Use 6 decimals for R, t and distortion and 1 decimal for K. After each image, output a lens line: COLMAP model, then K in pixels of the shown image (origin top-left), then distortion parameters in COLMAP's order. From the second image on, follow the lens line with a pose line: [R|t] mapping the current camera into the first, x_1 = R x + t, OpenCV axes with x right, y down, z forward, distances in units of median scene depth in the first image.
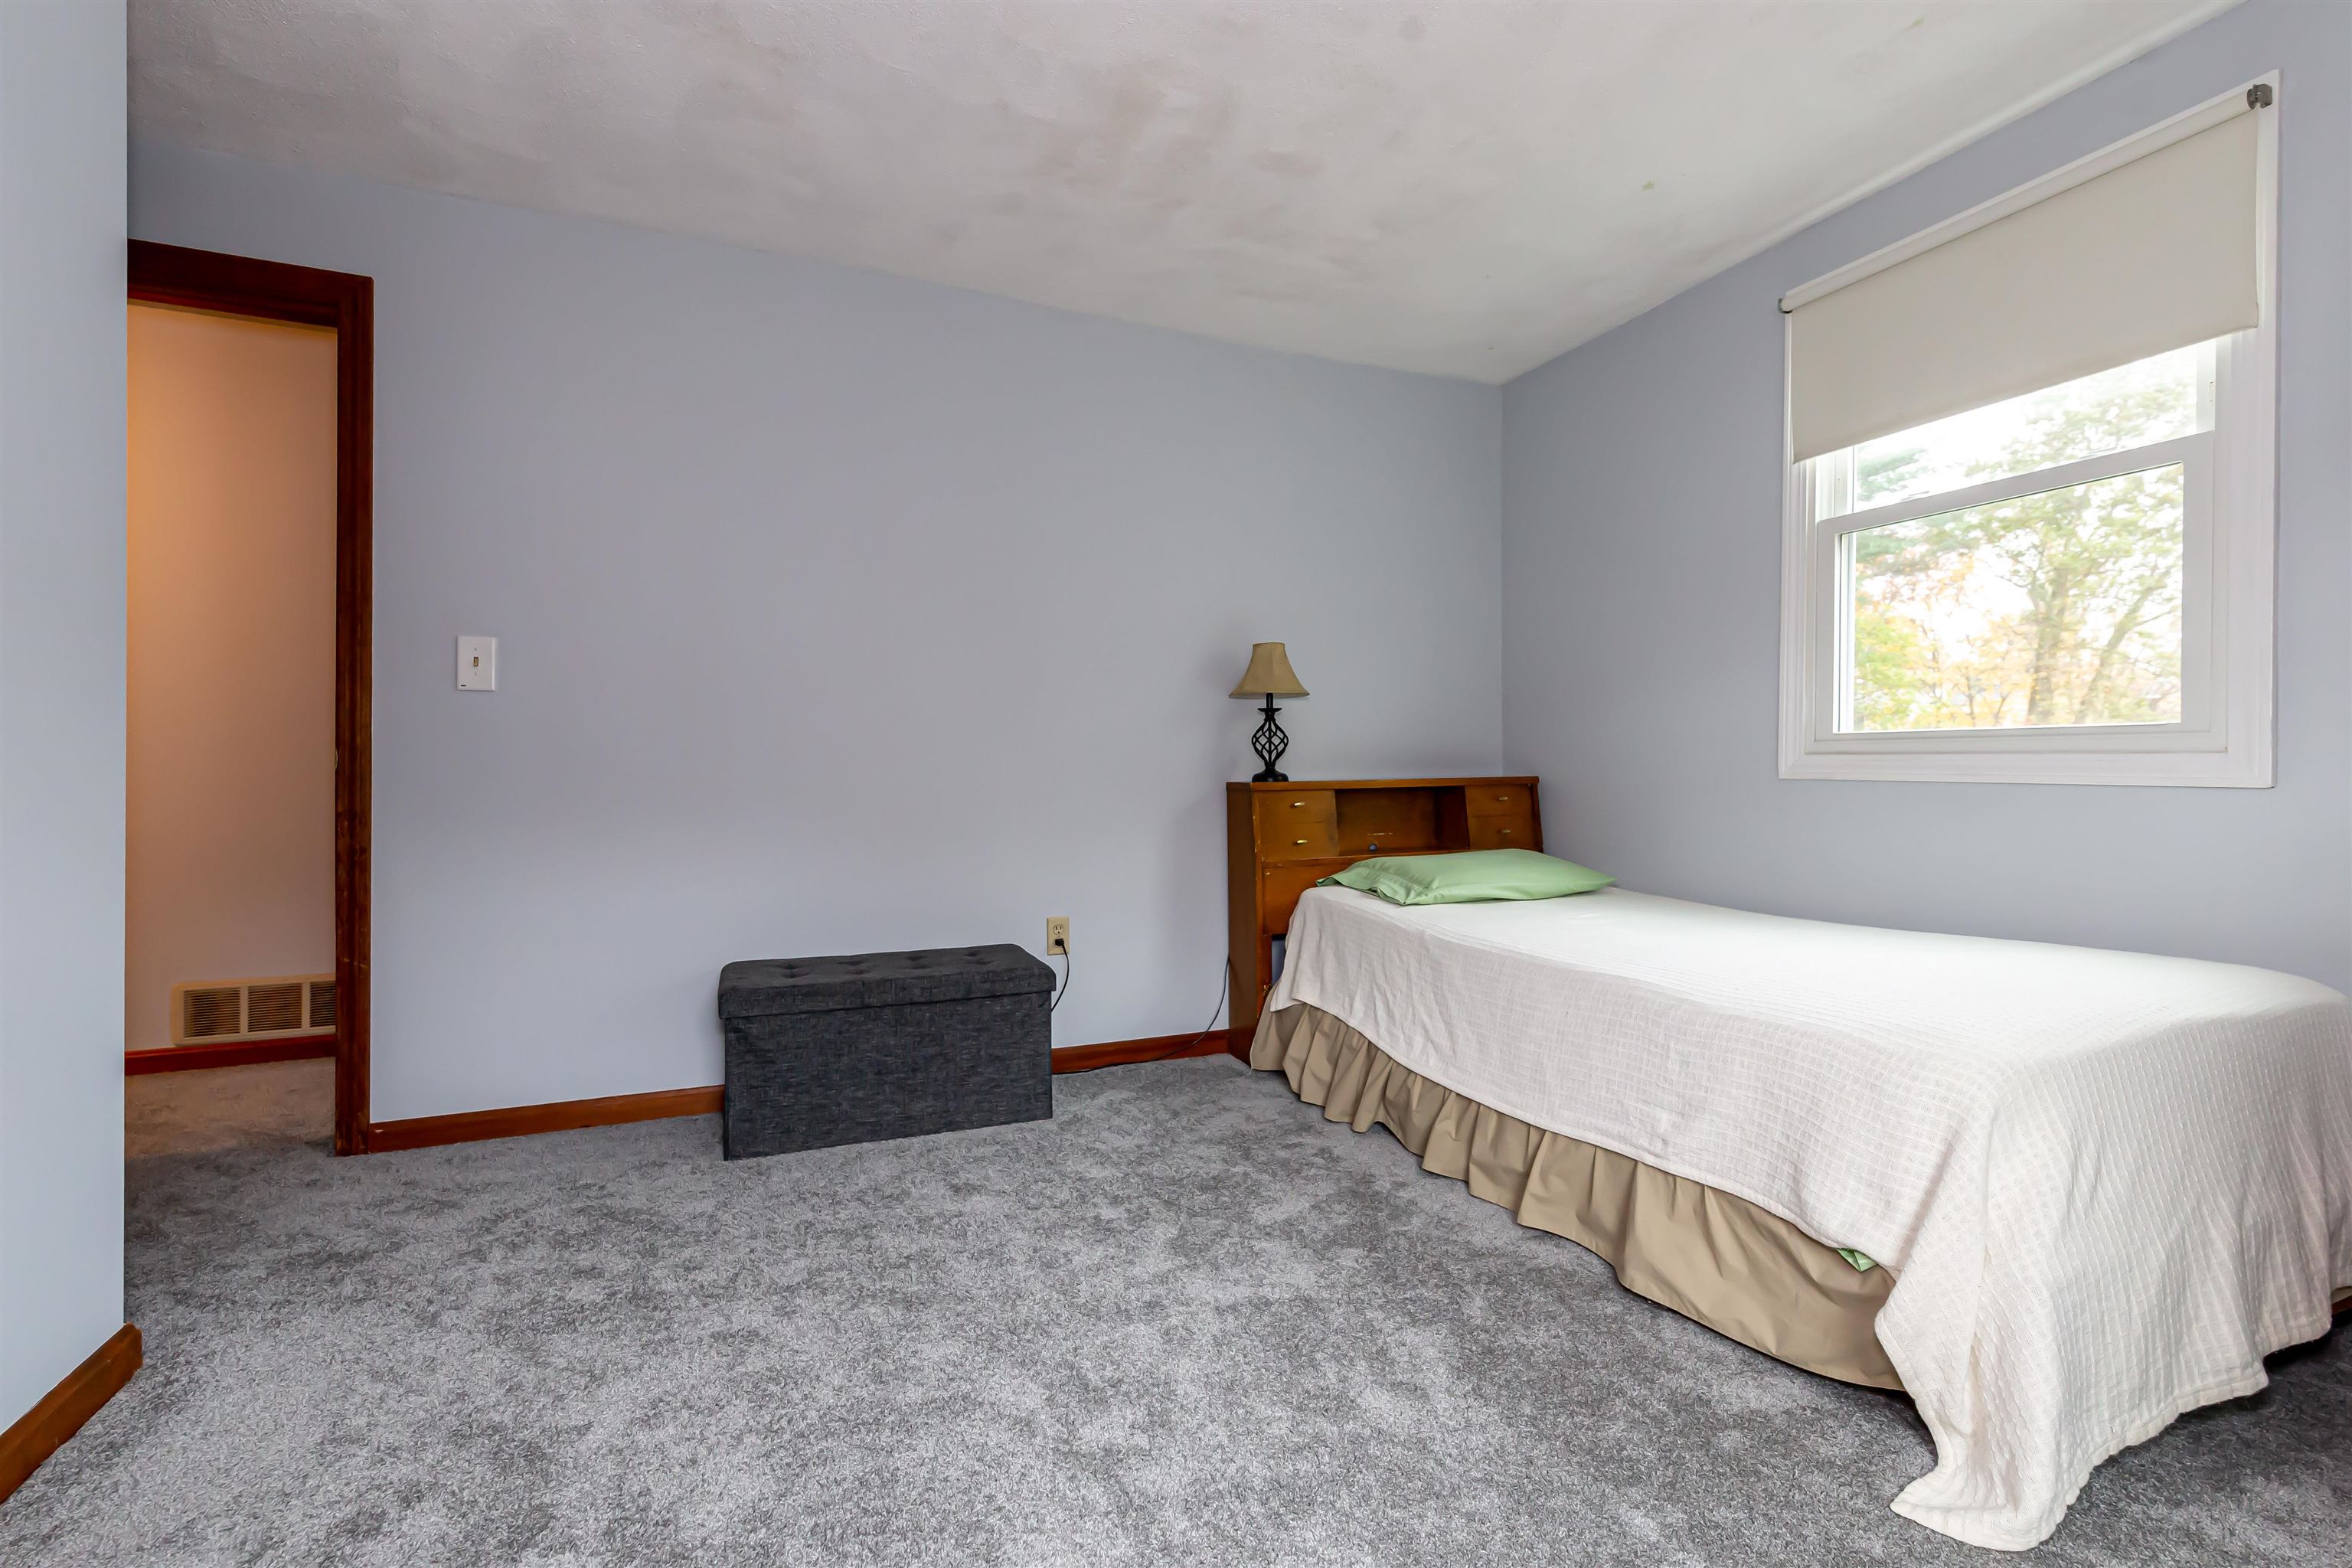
lens RADIAL K [[1043.6, 0, 1176.3], [0, 1043.6, 766.7], [0, 0, 1]] dist [-0.003167, -0.000626]
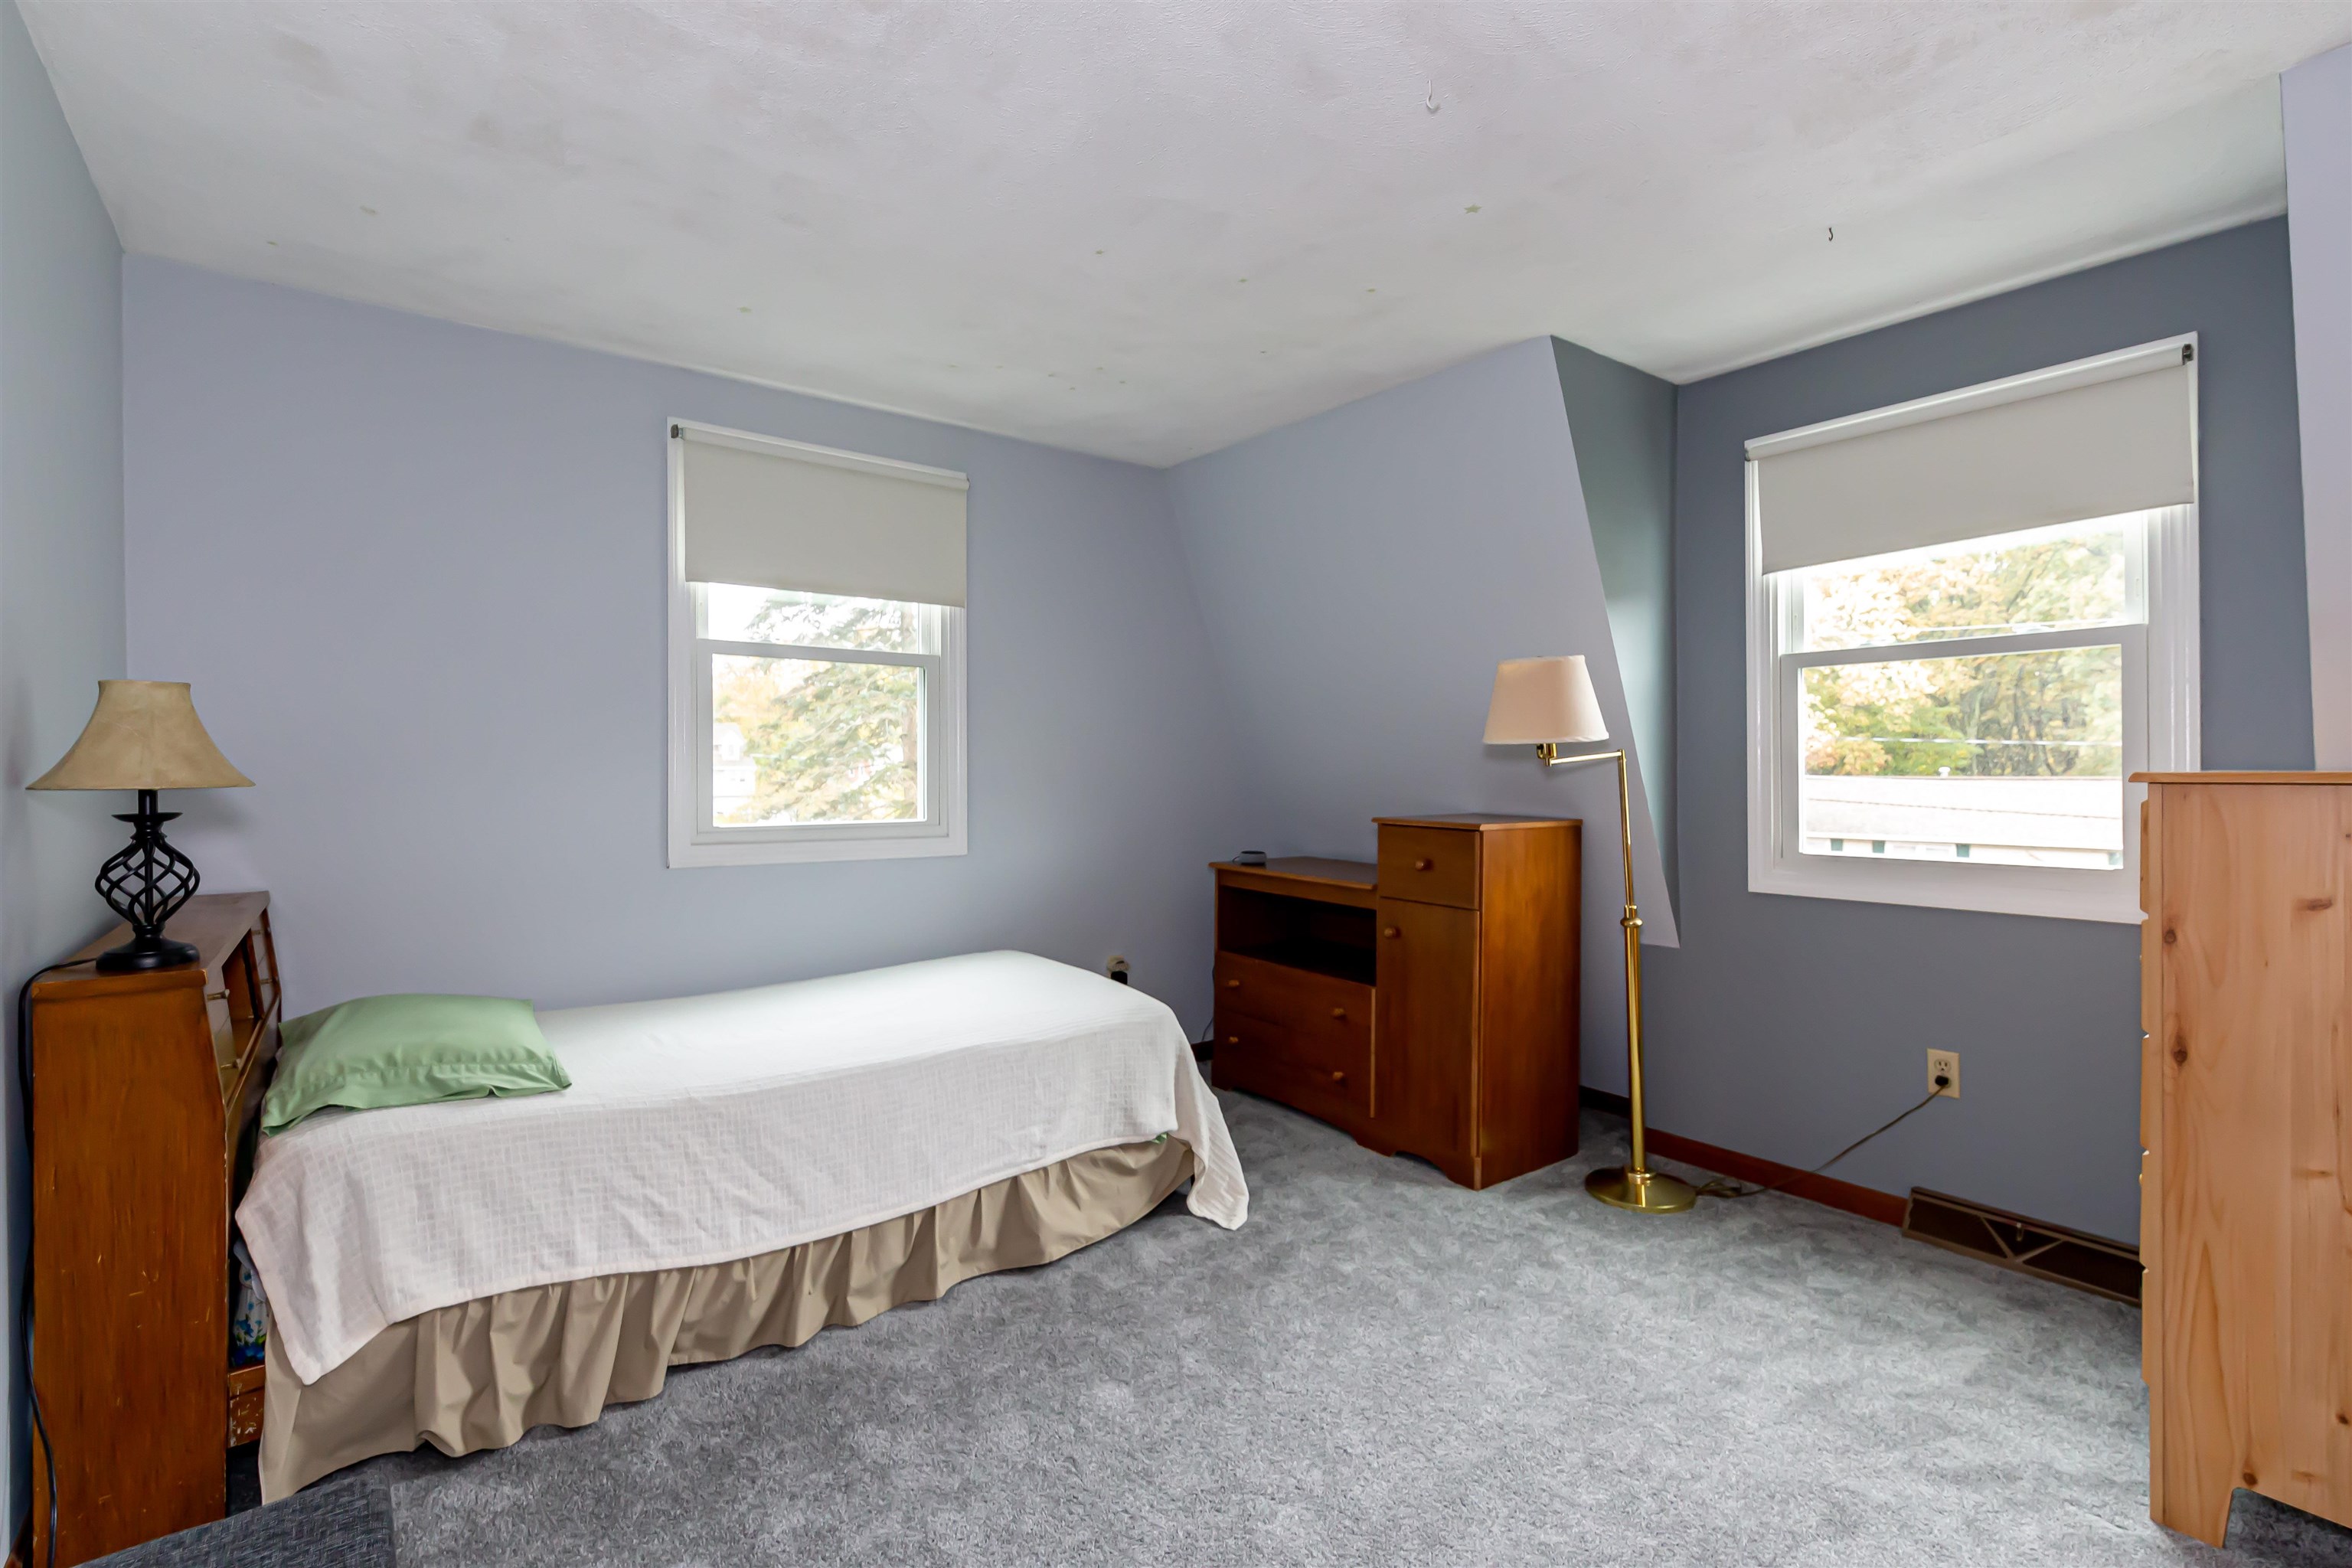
lens RADIAL K [[1077.0, 0, 1180.9], [0, 1077.0, 776.1], [0, 0, 1]] dist [-0.002077, -0.000252]
pose [[-0.275908, -0.006036, 0.961165, -0.705882], [-0.004097, 0.999979, 0.005103, -0.104706], [-0.961175, -0.002530, -0.275927, 0.897616]]
